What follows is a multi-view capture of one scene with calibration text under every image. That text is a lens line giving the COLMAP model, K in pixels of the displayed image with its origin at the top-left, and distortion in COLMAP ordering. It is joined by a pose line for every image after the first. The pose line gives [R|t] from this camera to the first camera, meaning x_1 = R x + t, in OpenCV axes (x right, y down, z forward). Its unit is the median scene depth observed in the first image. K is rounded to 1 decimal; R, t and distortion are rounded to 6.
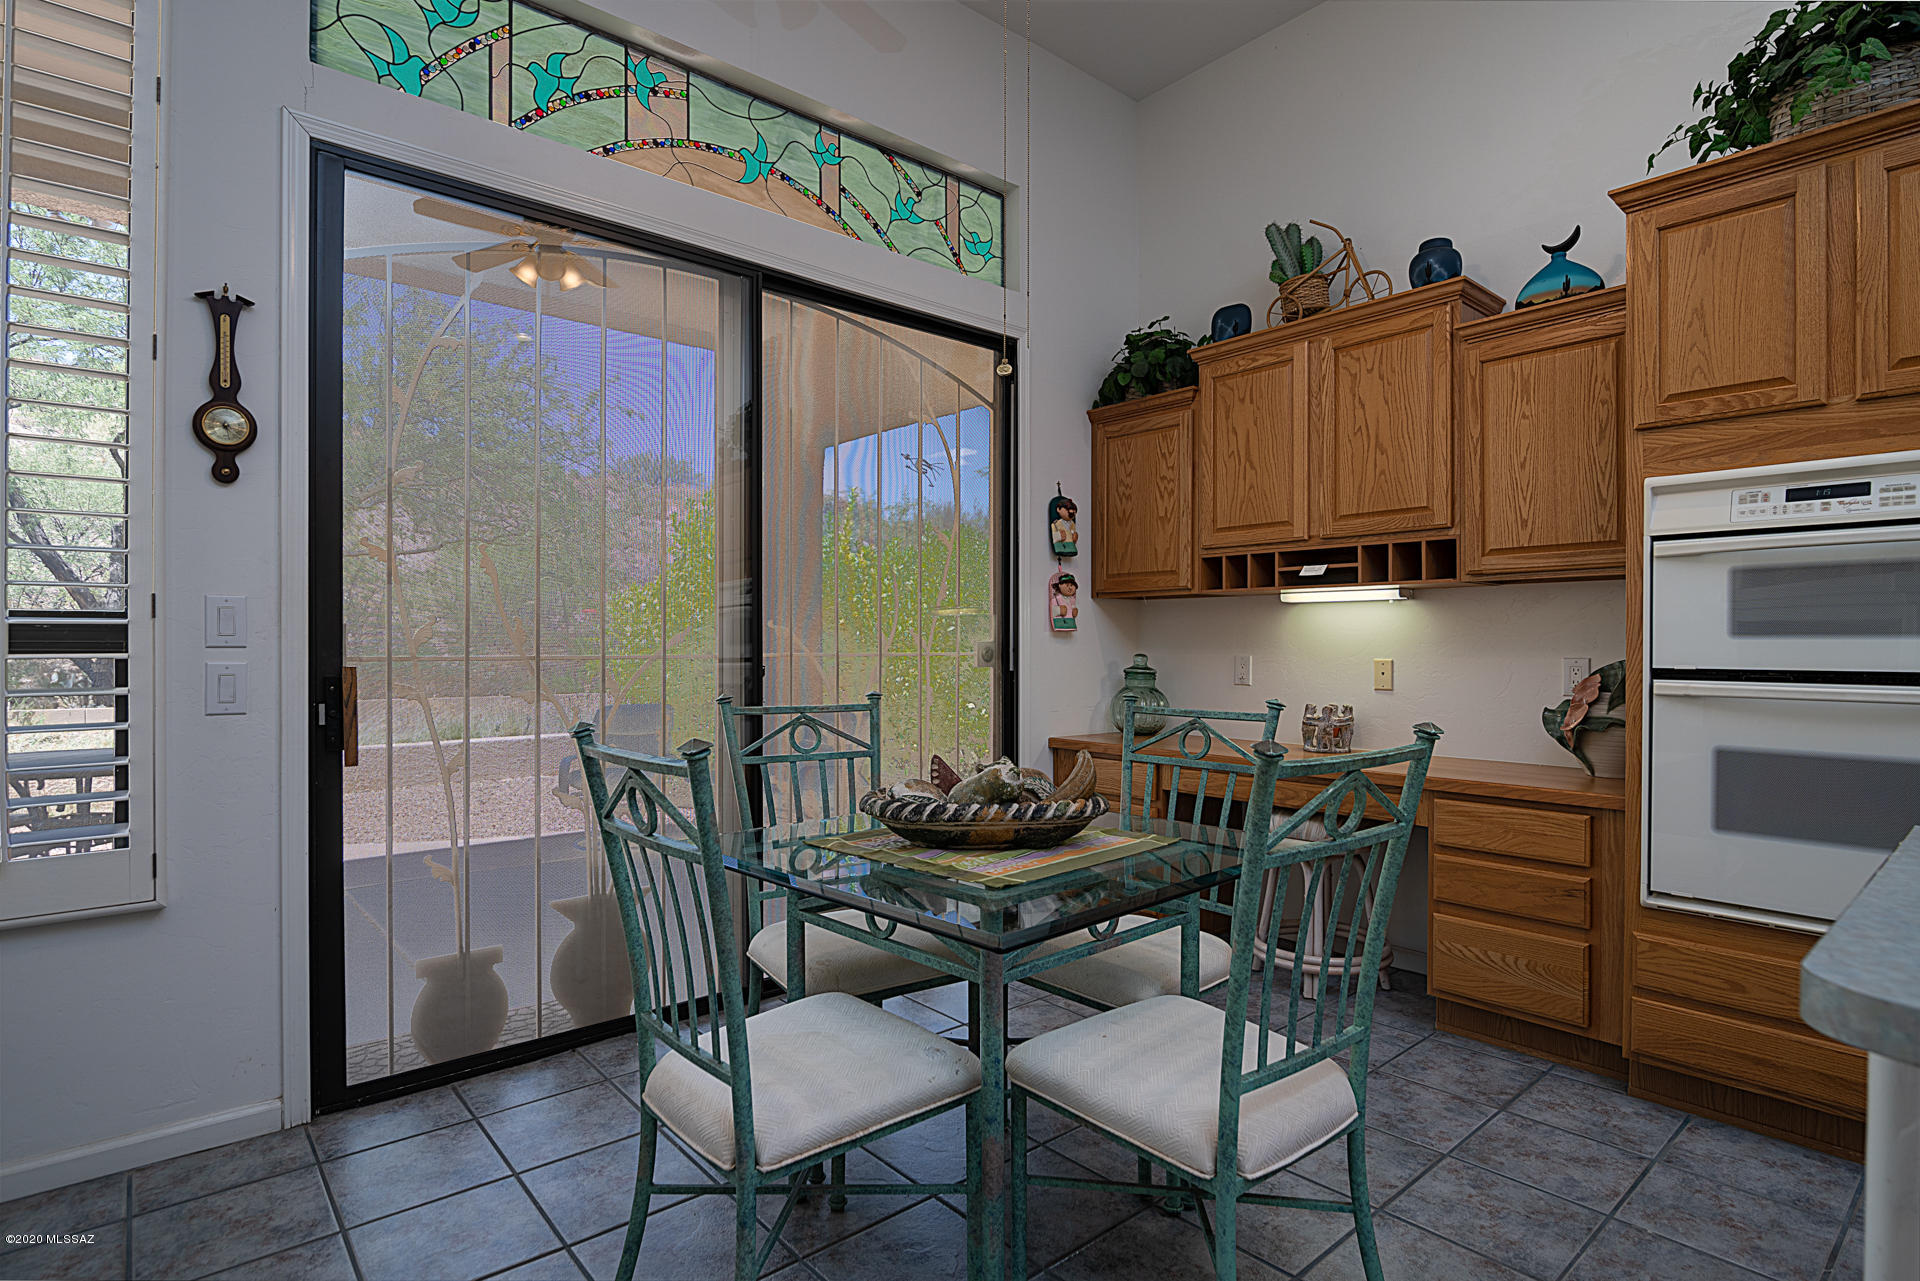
lens RADIAL K [[979.9, 0, 963.5], [0, 979.9, 639.9], [0, 0, 1]] dist [-0.016399, -0.001058]
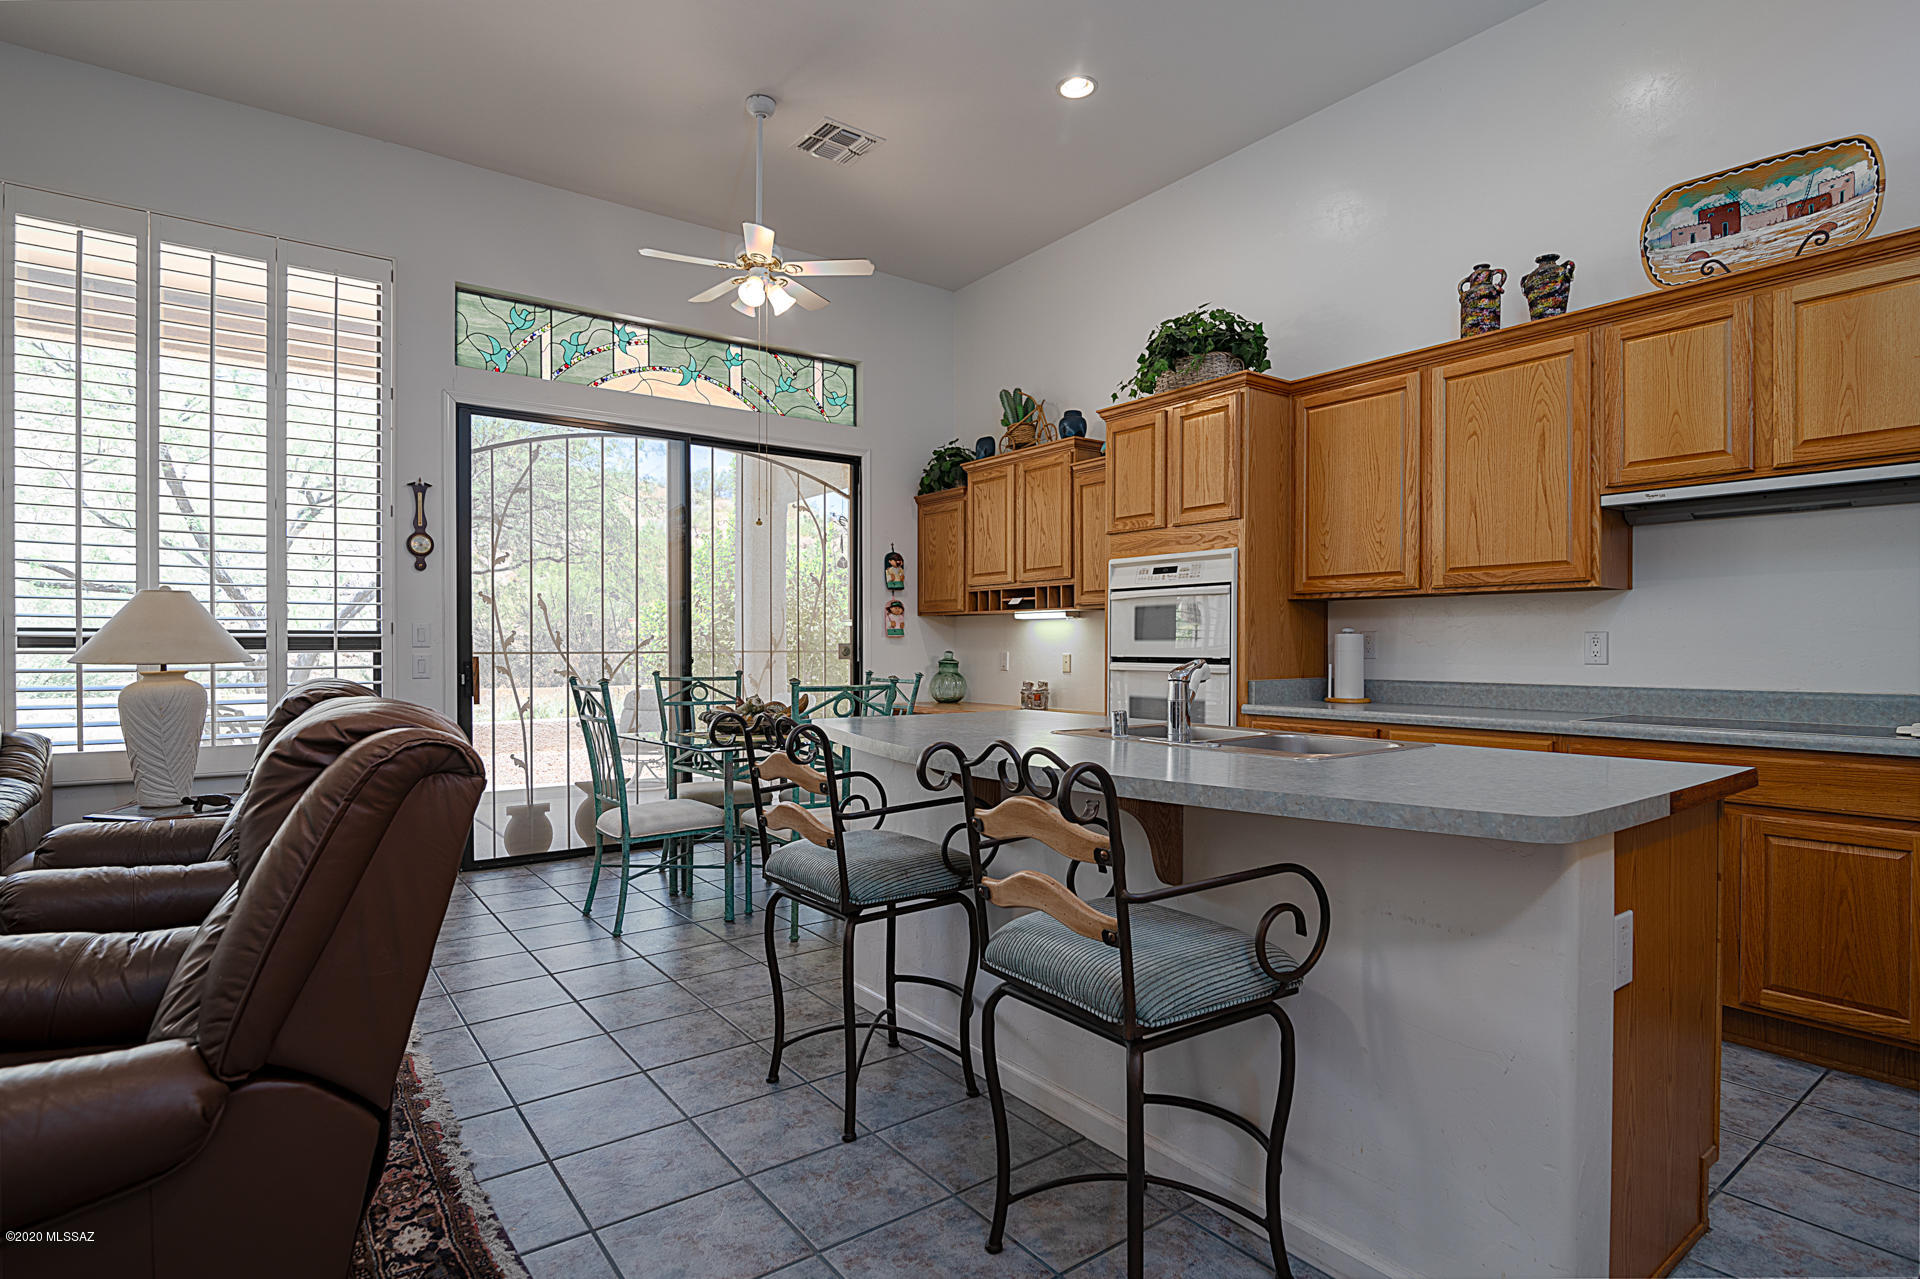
lens RADIAL K [[979.9, 0, 956.4], [0, 979.9, 649.3], [0, 0, 1]] dist [-0.016399, -0.001058]
pose [[0.997481, -0.000583, -0.070937, 0.375751], [0.001125, 0.999970, 0.007601, -0.000795], [0.070930, -0.007662, 0.997452, -0.698654]]
